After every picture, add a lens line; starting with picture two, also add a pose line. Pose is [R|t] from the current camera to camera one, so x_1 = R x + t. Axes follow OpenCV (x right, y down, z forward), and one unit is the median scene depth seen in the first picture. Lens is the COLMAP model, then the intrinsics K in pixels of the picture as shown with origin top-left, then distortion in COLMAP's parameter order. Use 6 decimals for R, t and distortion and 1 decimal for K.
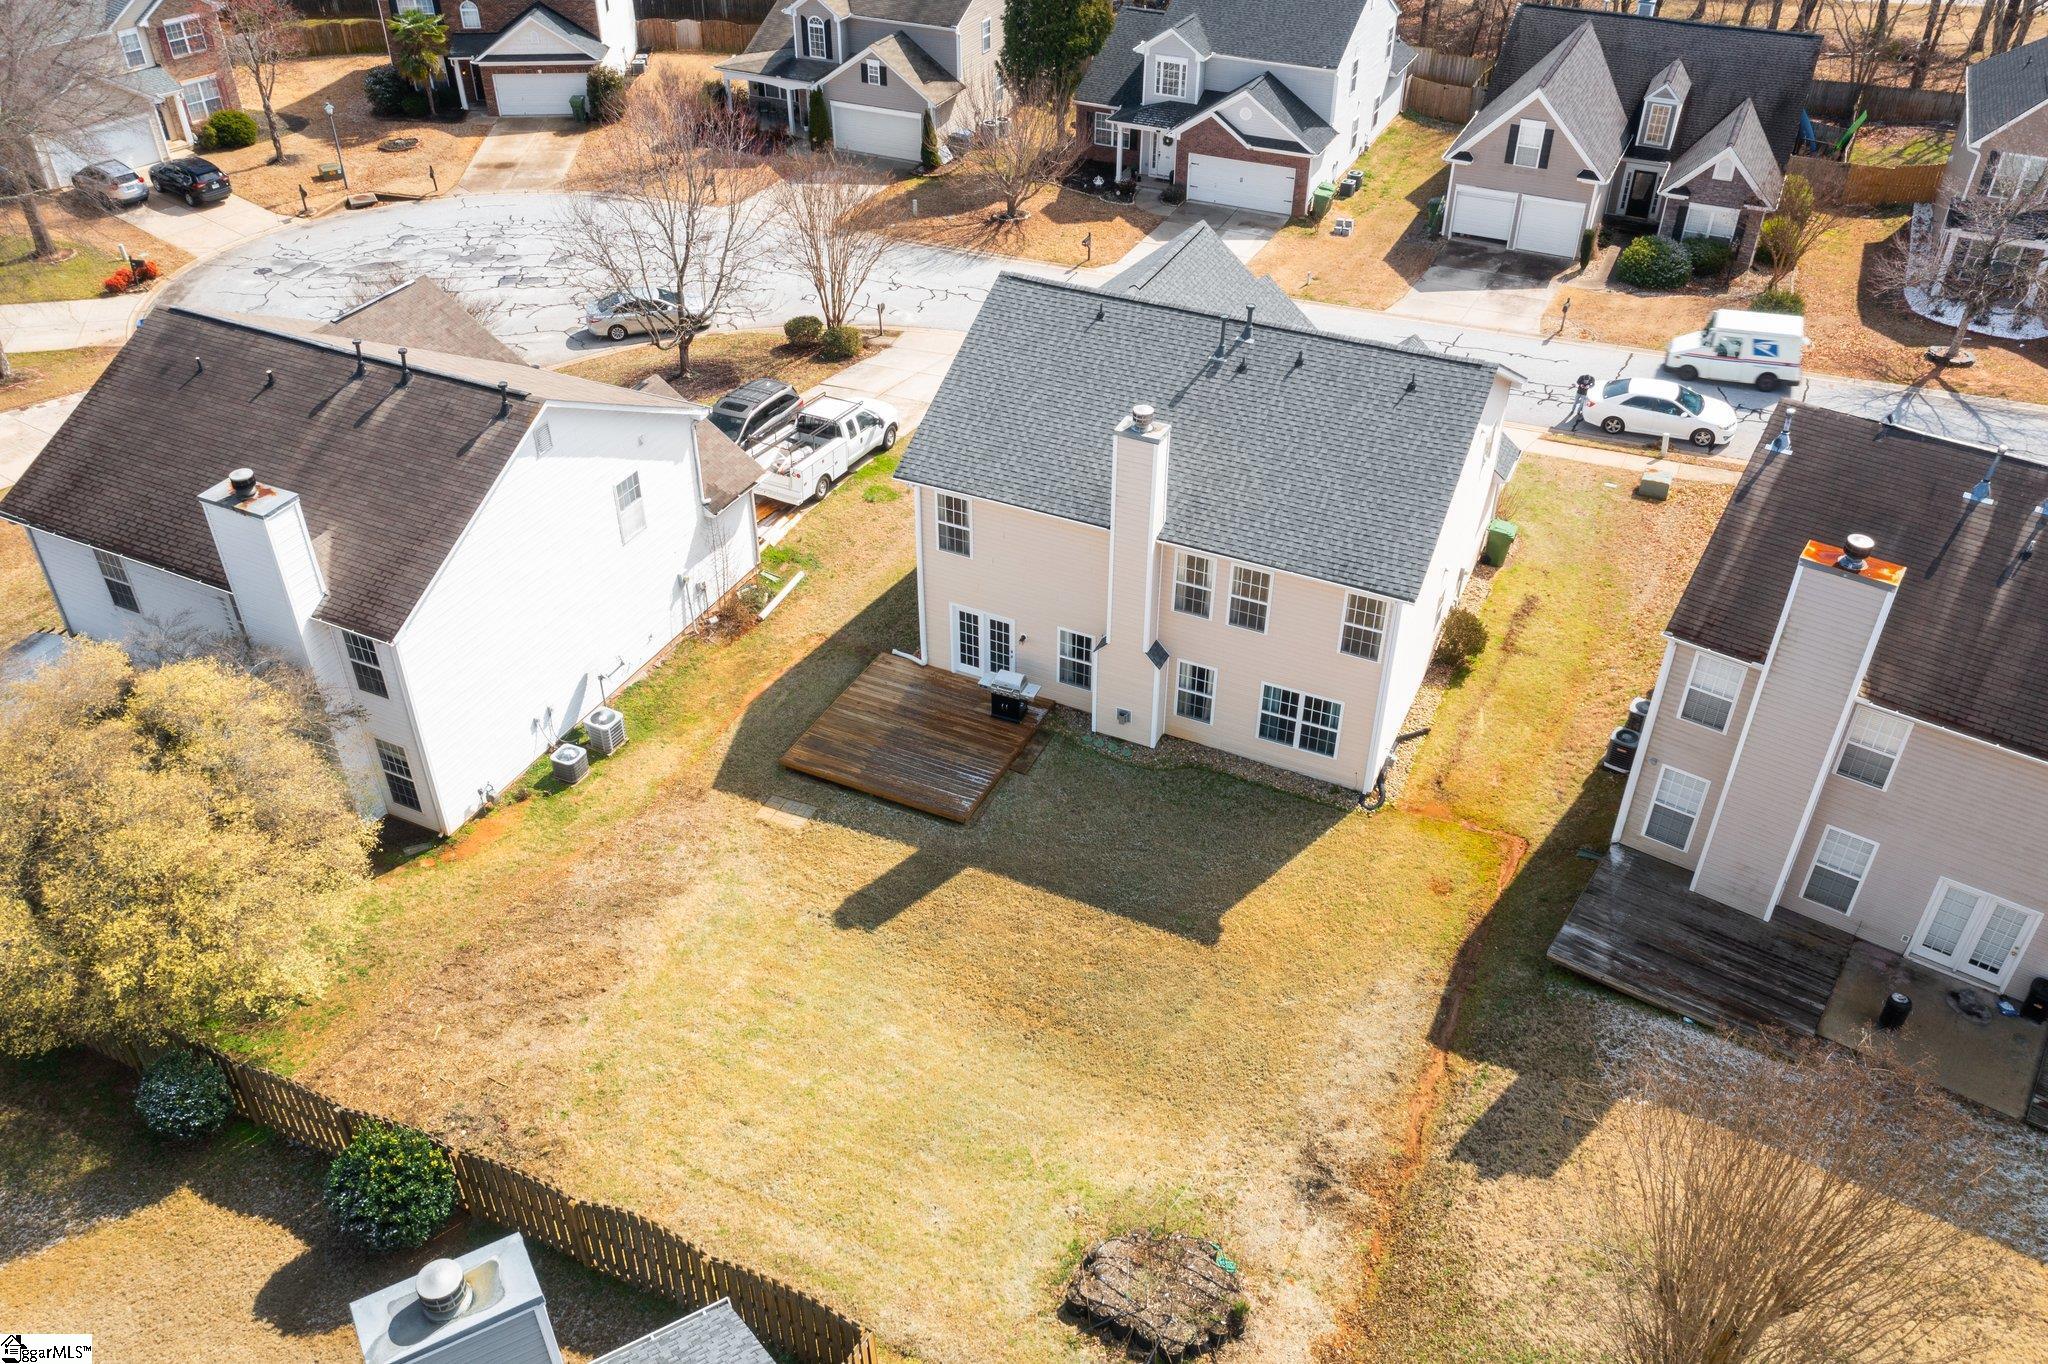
lens RADIAL K [[1615.6, 0, 1020.2], [0, 1615.6, 677.7], [0, 0, 1]] dist [-0.011934, 0.006823]
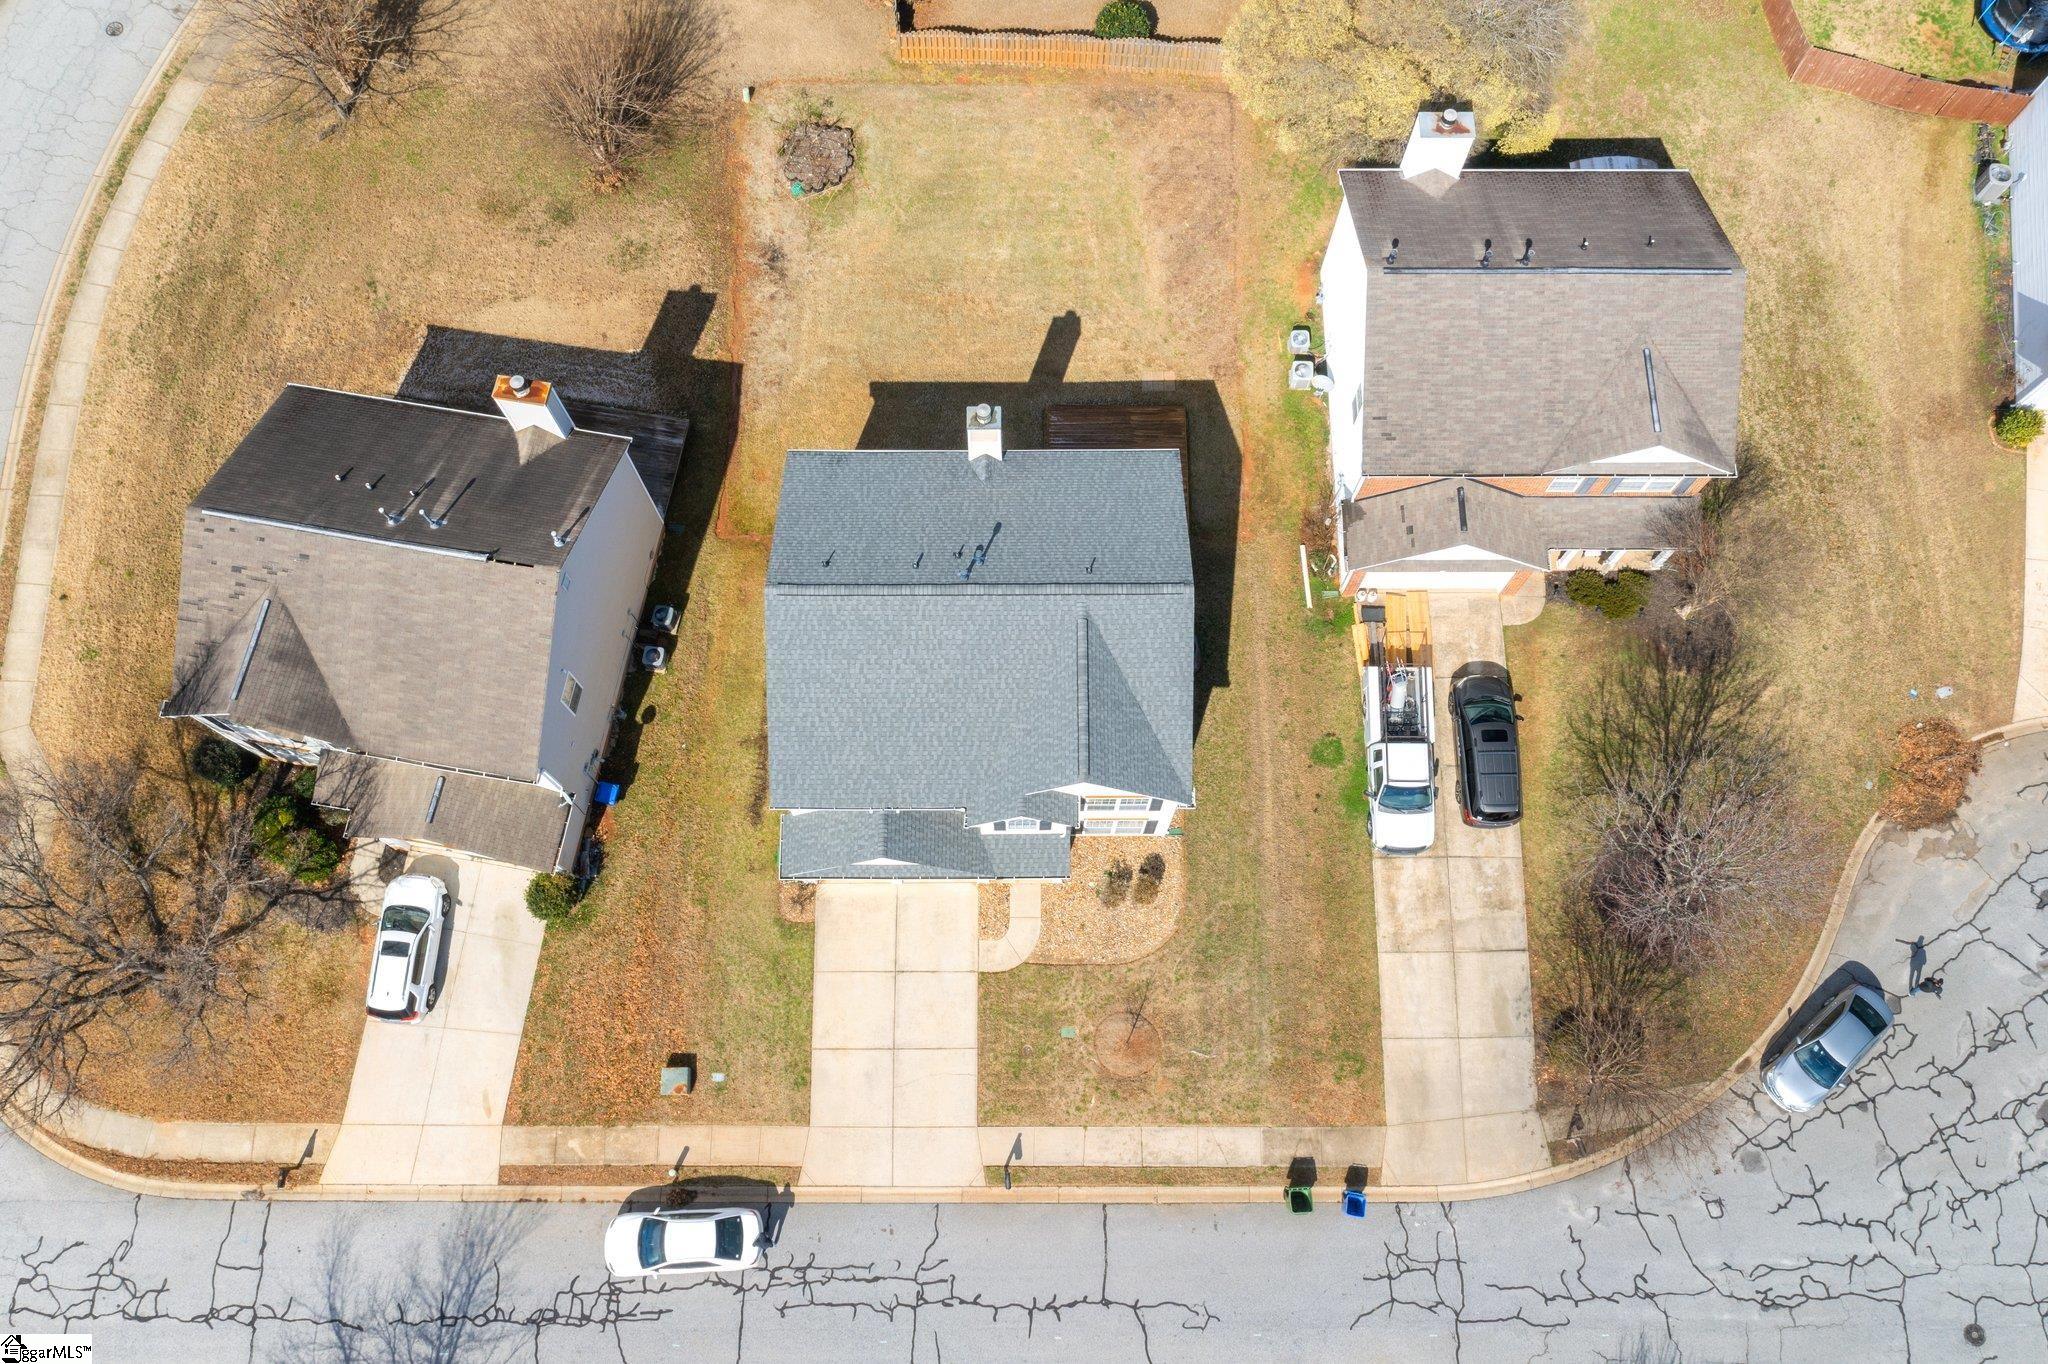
lens RADIAL K [[1615.6, 0, 1020.2], [0, 1615.6, 677.7], [0, 0, 1]] dist [-0.011934, 0.006823]
pose [[-0.901823, 0.411164, -0.132888, 0.286574], [-0.253938, -0.255470, 0.932872, -1.344790], [0.349614, 0.875031, 0.334799, 0.640337]]
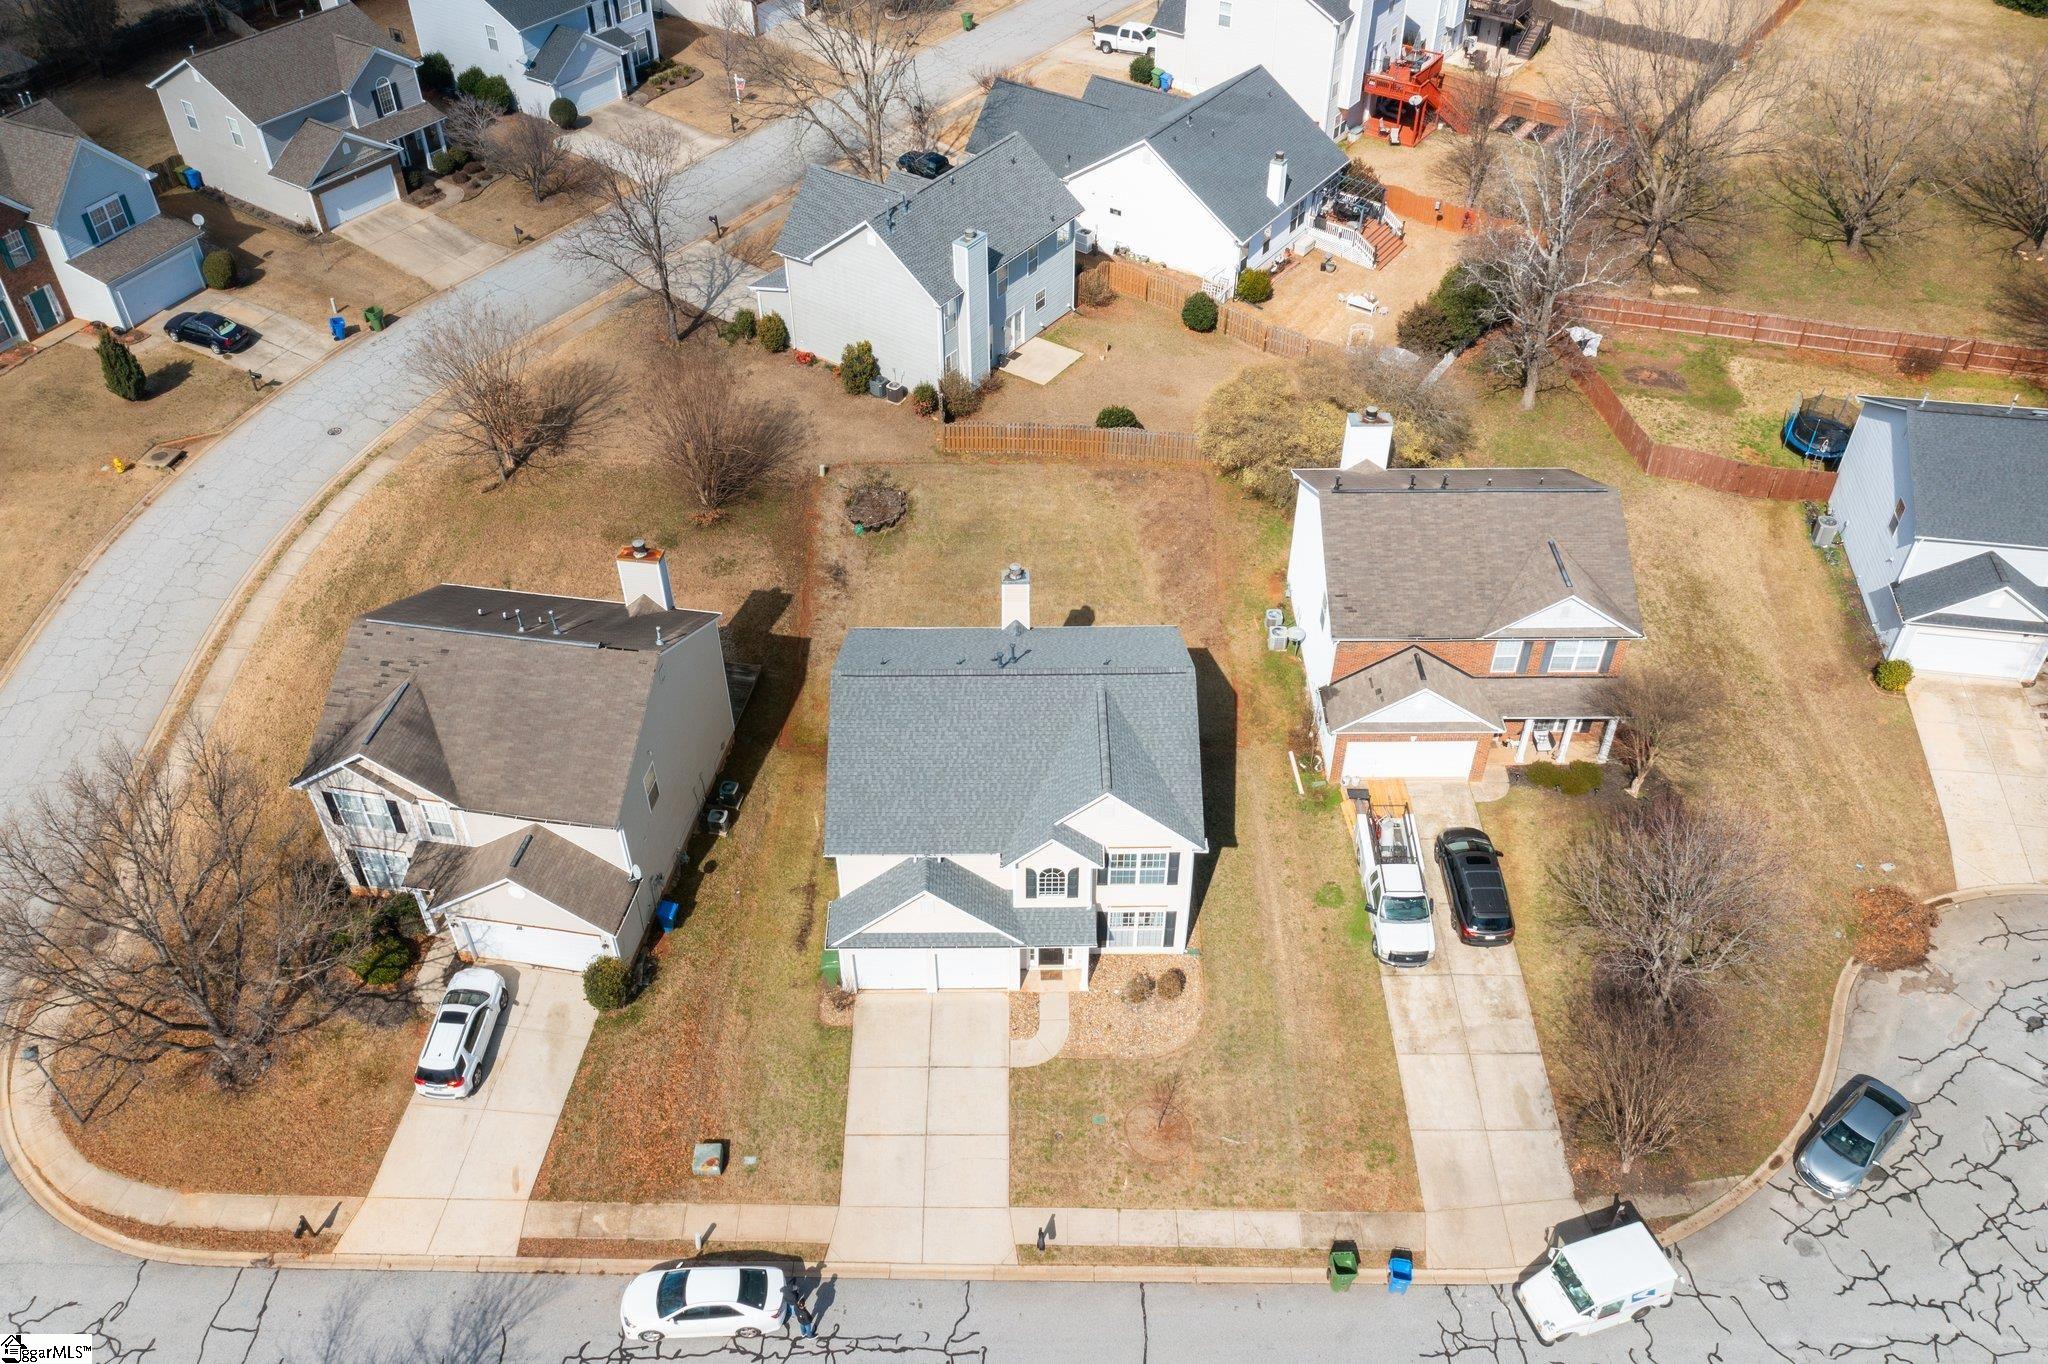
lens RADIAL K [[1615.6, 0, 1020.2], [0, 1615.6, 677.7], [0, 0, 1]] dist [-0.011934, 0.006823]
pose [[-0.900033, 0.290500, -0.324886, 0.579265], [-0.254192, 0.255626, 0.932760, -1.519089], [0.354016, 0.922098, -0.156229, 1.194415]]
